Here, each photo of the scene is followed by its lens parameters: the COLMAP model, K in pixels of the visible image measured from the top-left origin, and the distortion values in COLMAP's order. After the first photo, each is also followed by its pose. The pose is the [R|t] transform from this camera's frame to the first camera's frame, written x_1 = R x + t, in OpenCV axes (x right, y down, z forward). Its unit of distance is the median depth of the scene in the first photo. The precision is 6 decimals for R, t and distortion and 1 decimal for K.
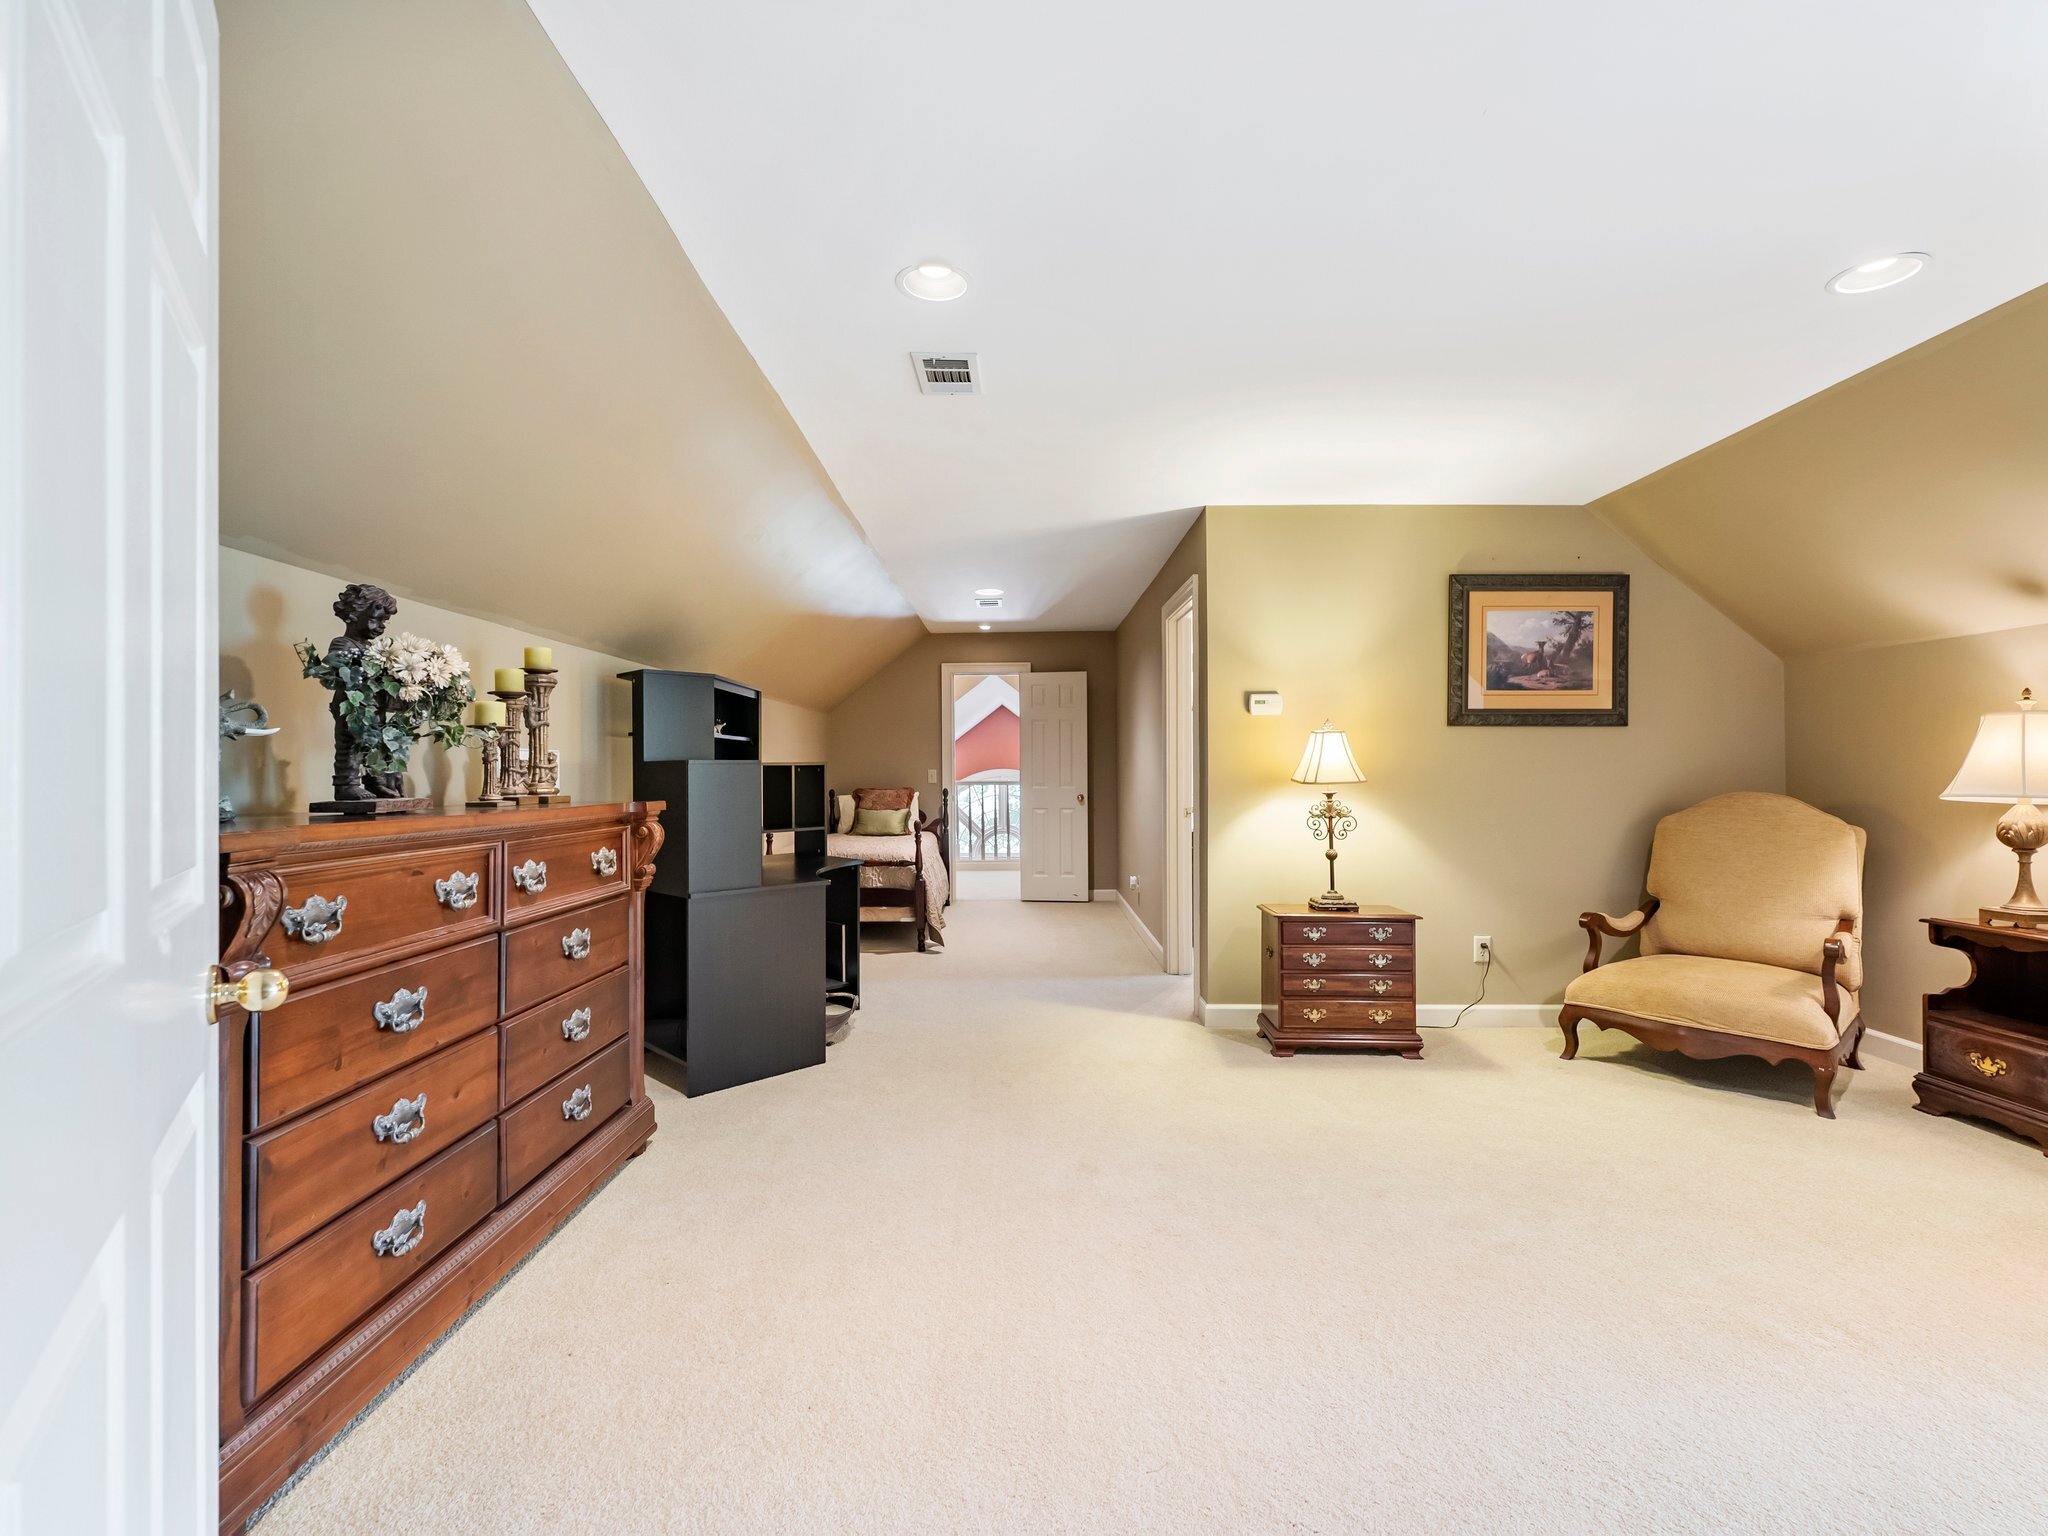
lens RADIAL K [[936.1, 0, 1013.9], [0, 936.1, 770.8], [0, 0, 1]] dist [0.000692, 0.000042]
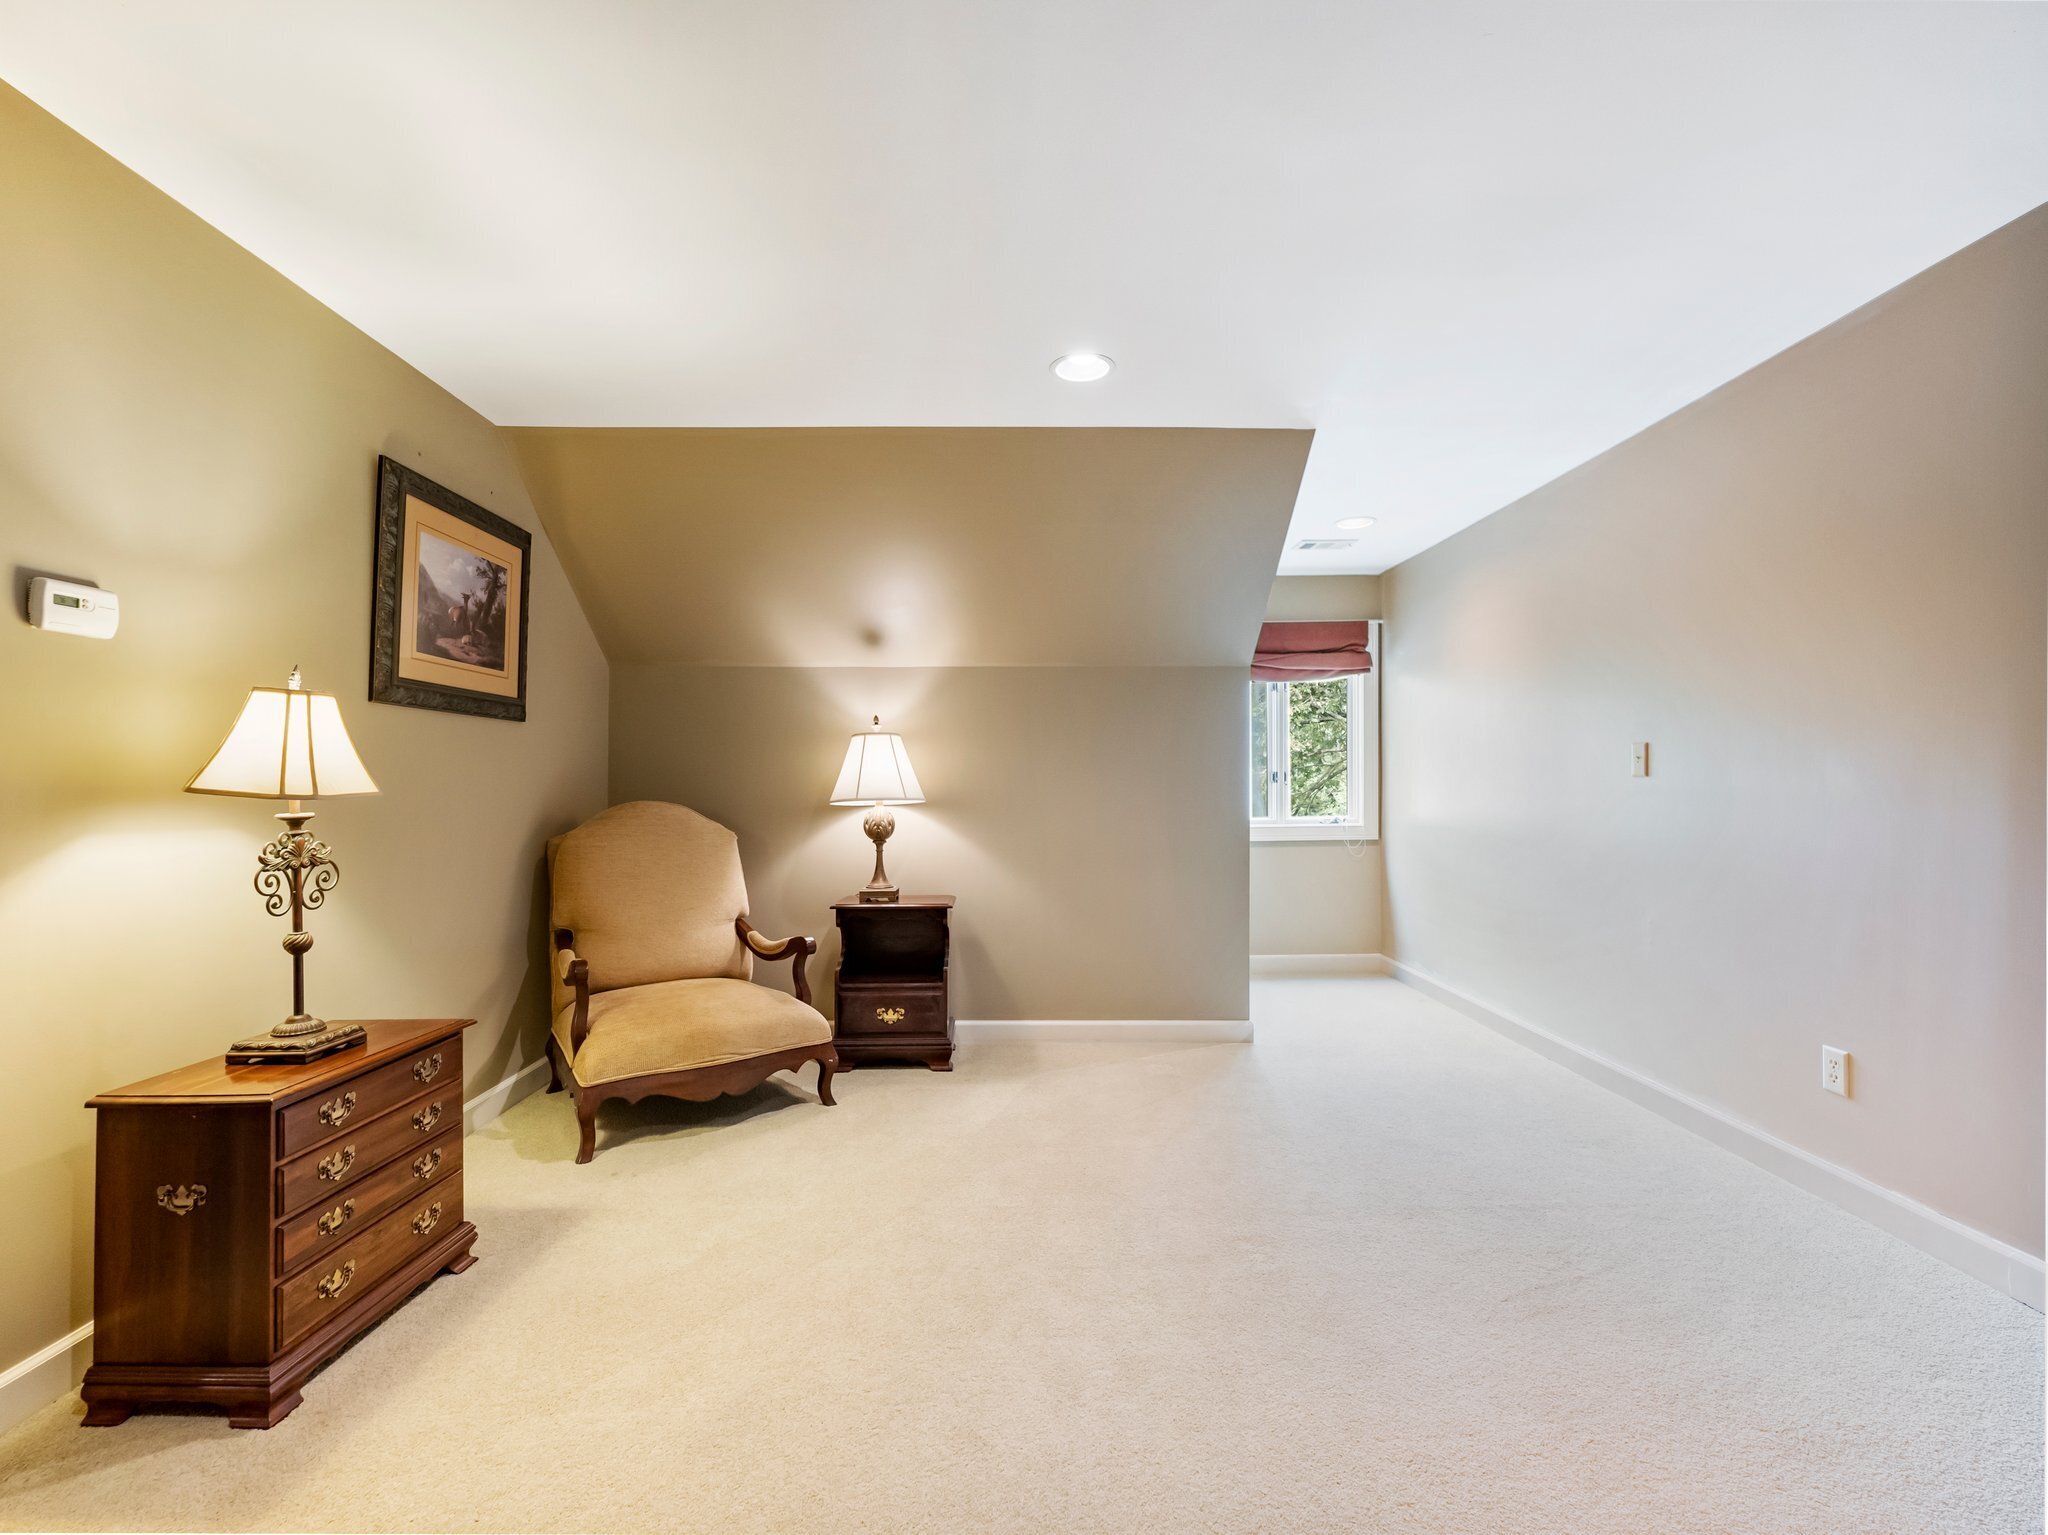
lens RADIAL K [[936.1, 0, 1019.9], [0, 936.1, 769.9], [0, 0, 1]] dist [0.000692, 0.000042]
pose [[-0.015712, 0.015858, 0.999751, -0.149673], [-0.003058, 0.999869, -0.015908, 0.004779], [-0.999872, -0.003307, -0.015662, 0.592978]]
